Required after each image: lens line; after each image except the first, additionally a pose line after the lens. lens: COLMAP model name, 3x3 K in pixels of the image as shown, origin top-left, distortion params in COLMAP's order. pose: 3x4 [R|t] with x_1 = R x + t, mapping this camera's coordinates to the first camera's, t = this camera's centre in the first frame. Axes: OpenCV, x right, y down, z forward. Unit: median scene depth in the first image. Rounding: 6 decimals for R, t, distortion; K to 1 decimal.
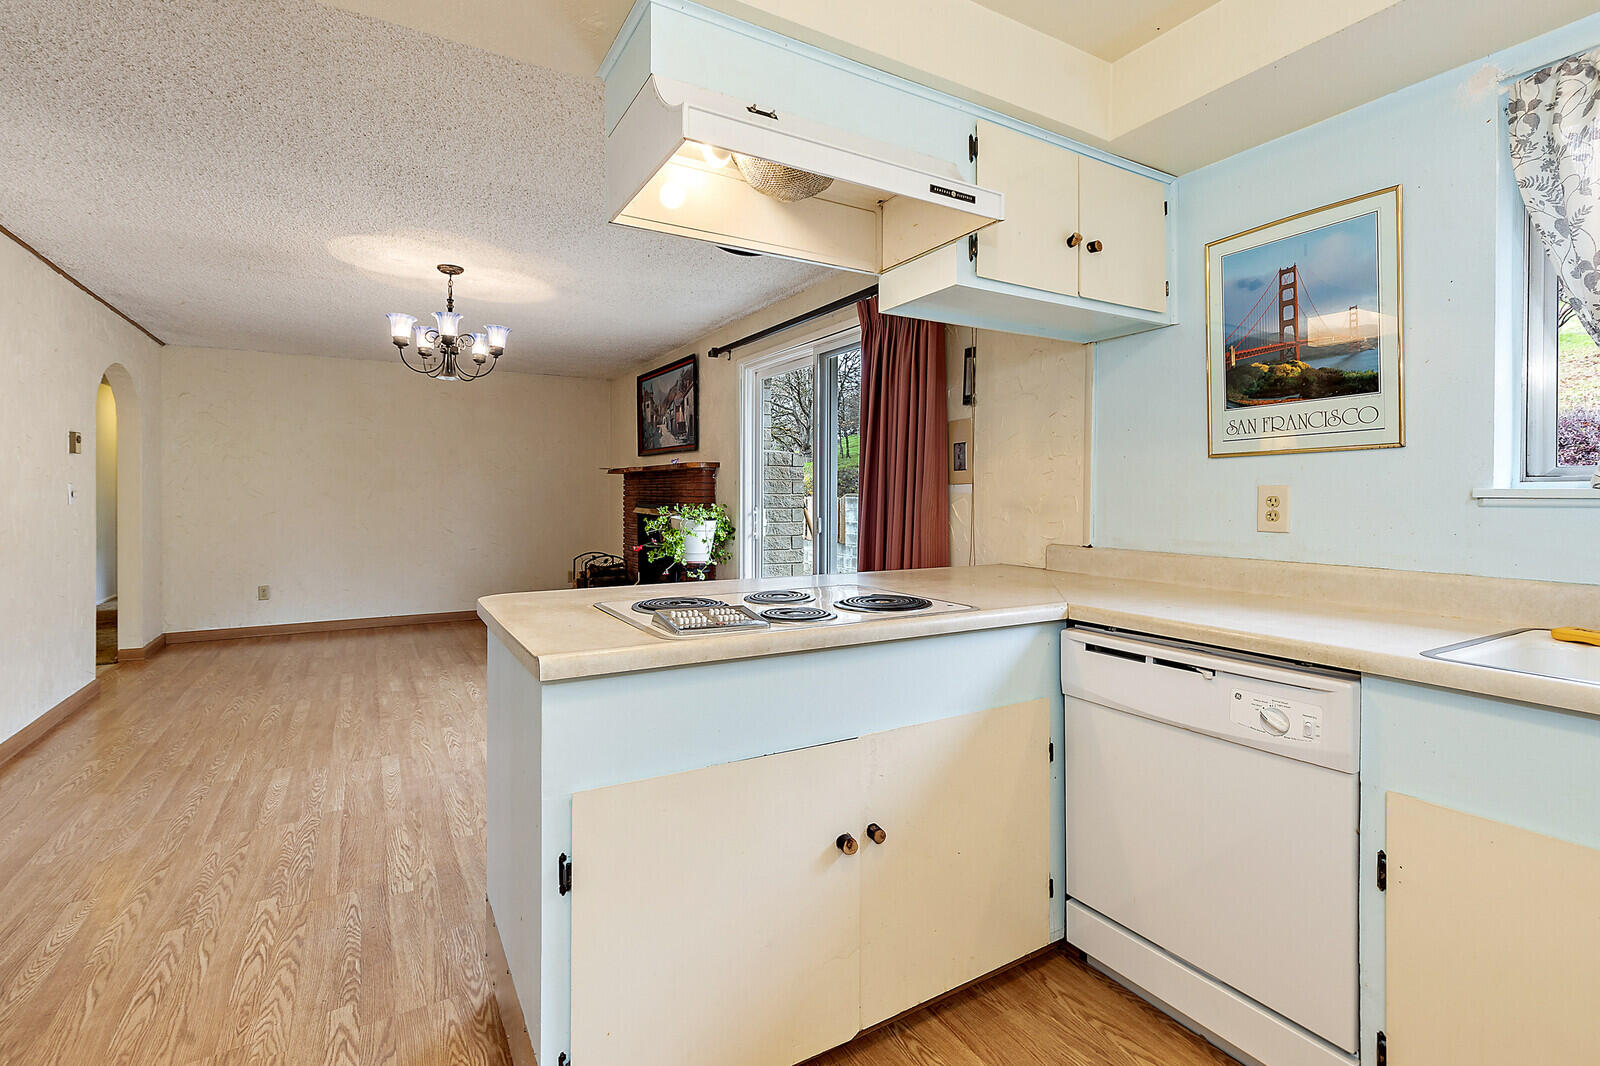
lens RADIAL K [[724.9, 0, 803.7], [0, 724.9, 494.7], [0, 0, 1]] dist [0.005347, 0.000098]
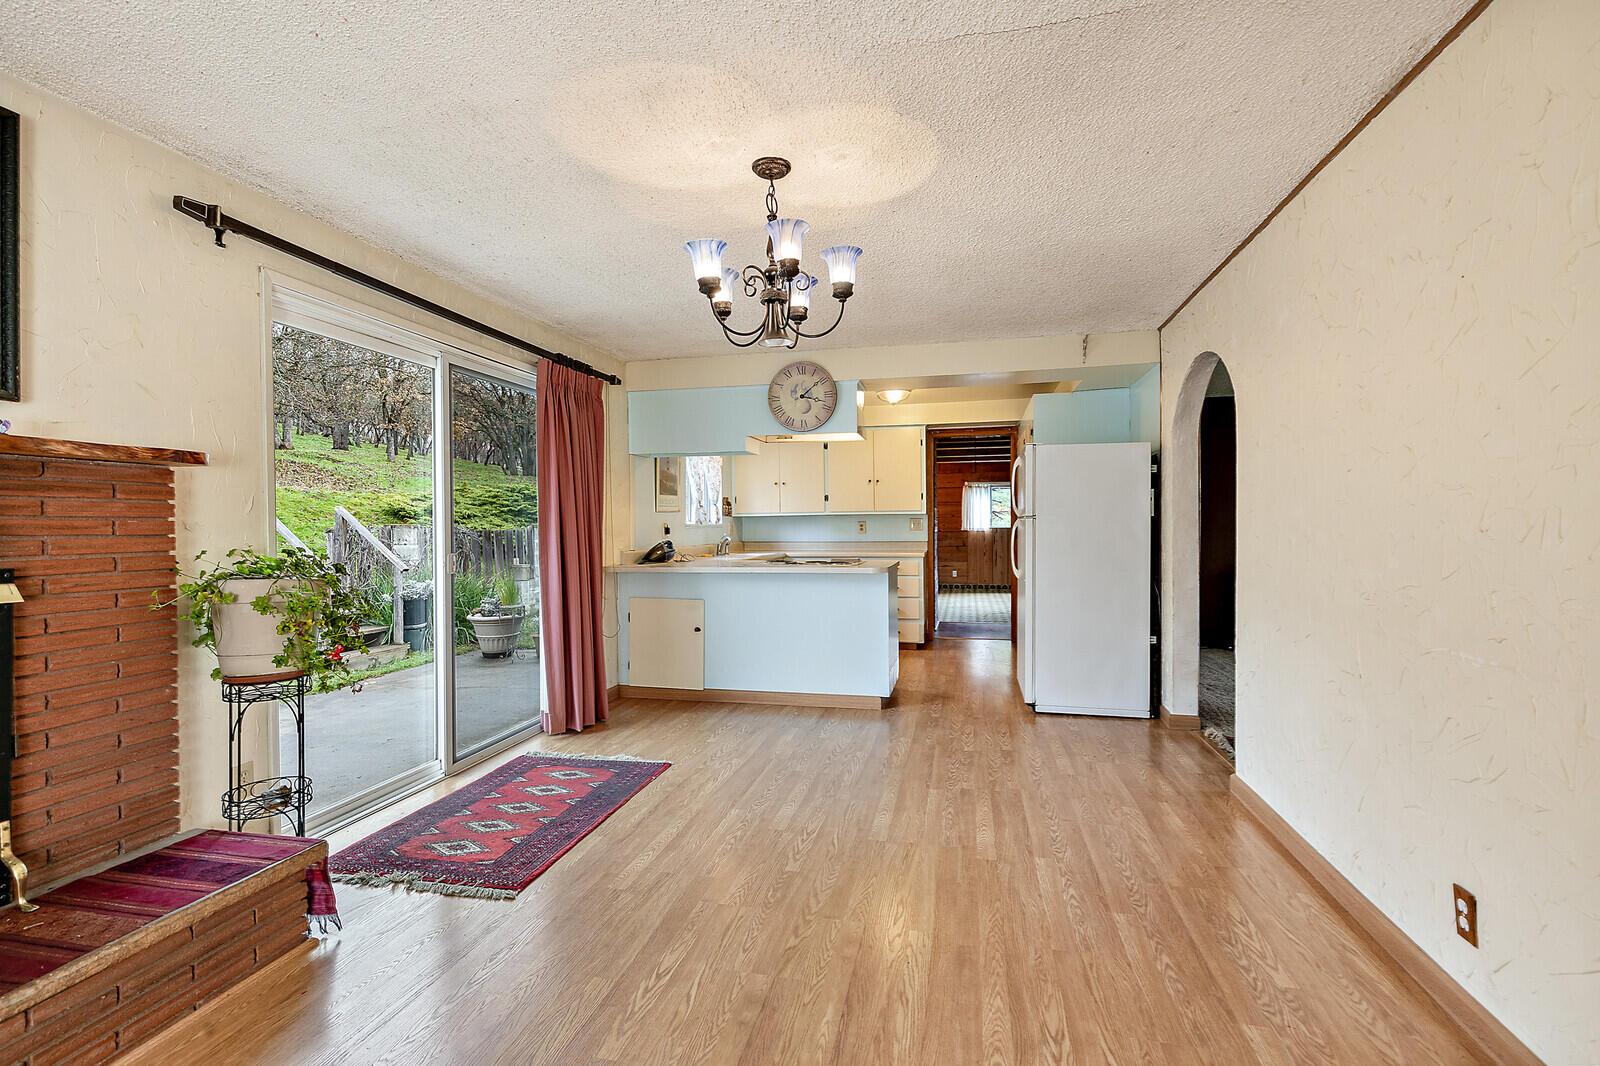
lens RADIAL K [[724.9, 0, 811.1], [0, 724.9, 531.3], [0, 0, 1]] dist [0.005347, 0.000098]
pose [[-0.729169, 0.000367, 0.684334, -1.126458], [0.009823, 0.999902, 0.009931, -0.000350], [-0.684263, 0.013964, -0.729101, 1.720142]]
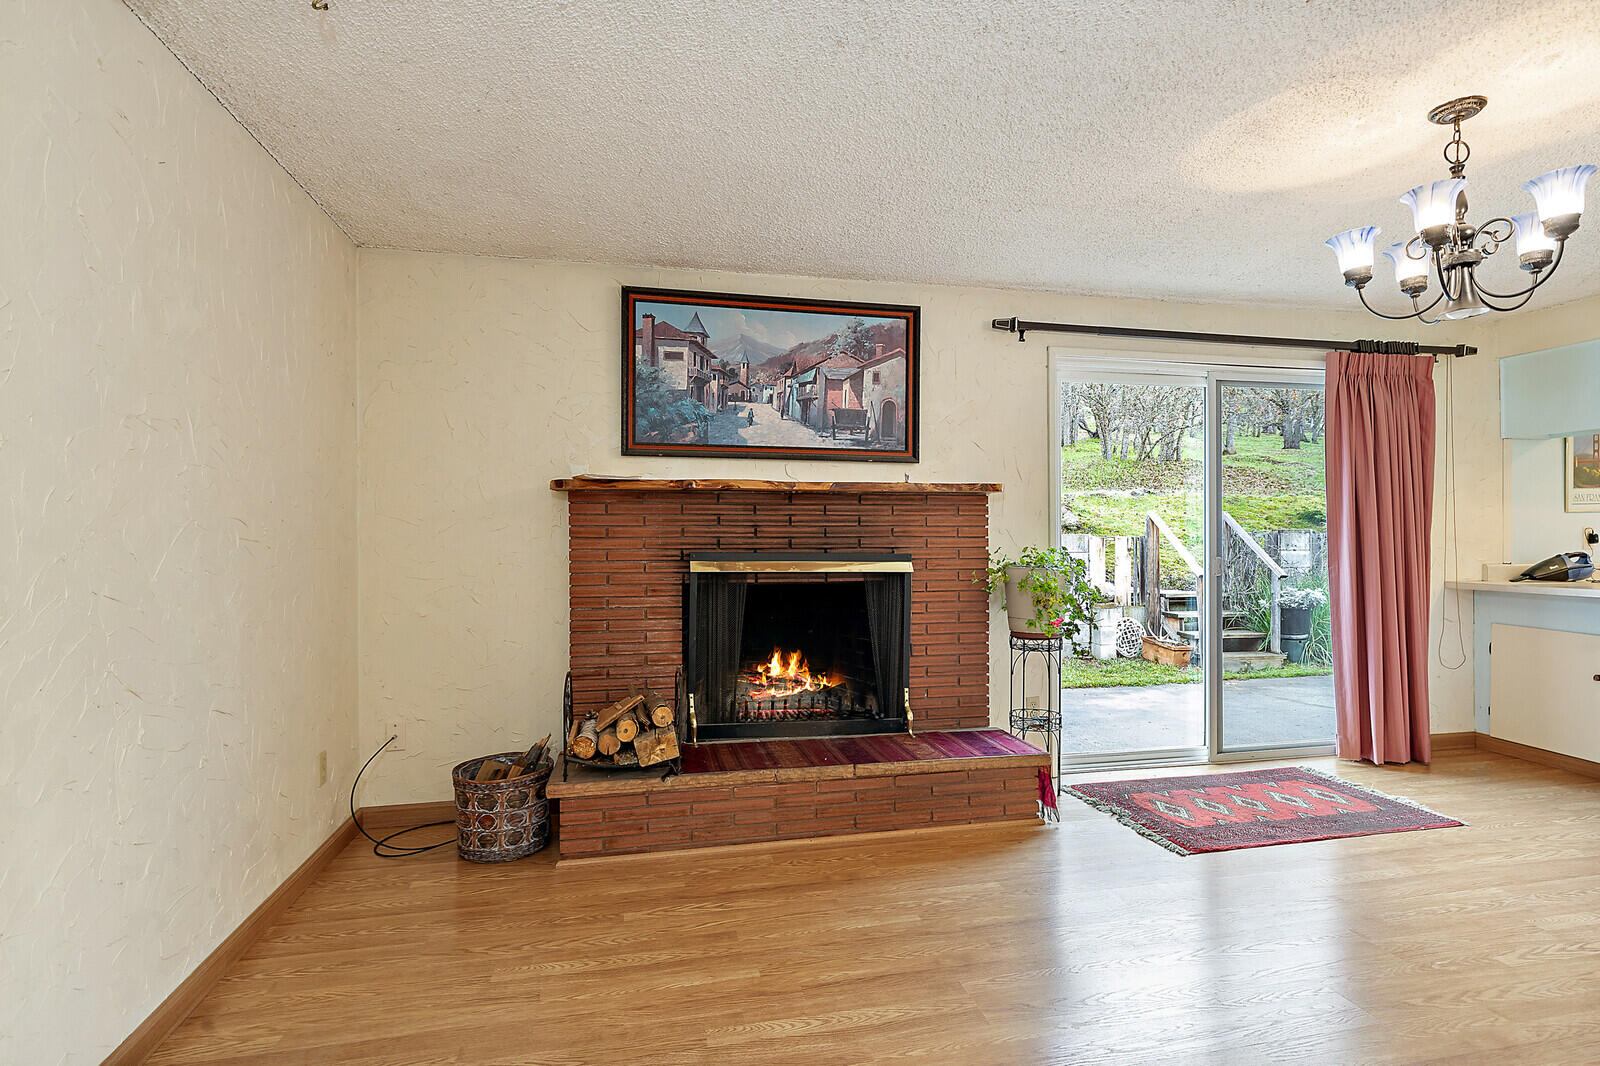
lens RADIAL K [[821.5, 0, 800.0], [0, 821.5, 536.1], [0, 0, 1]] dist [-0.003598, -0.001504]
pose [[0.324288, -0.001853, 0.945957, -1.459390], [0.005095, 0.999987, 0.000213, 0.001050], [-0.945945, 0.004751, 0.324293, 1.500988]]
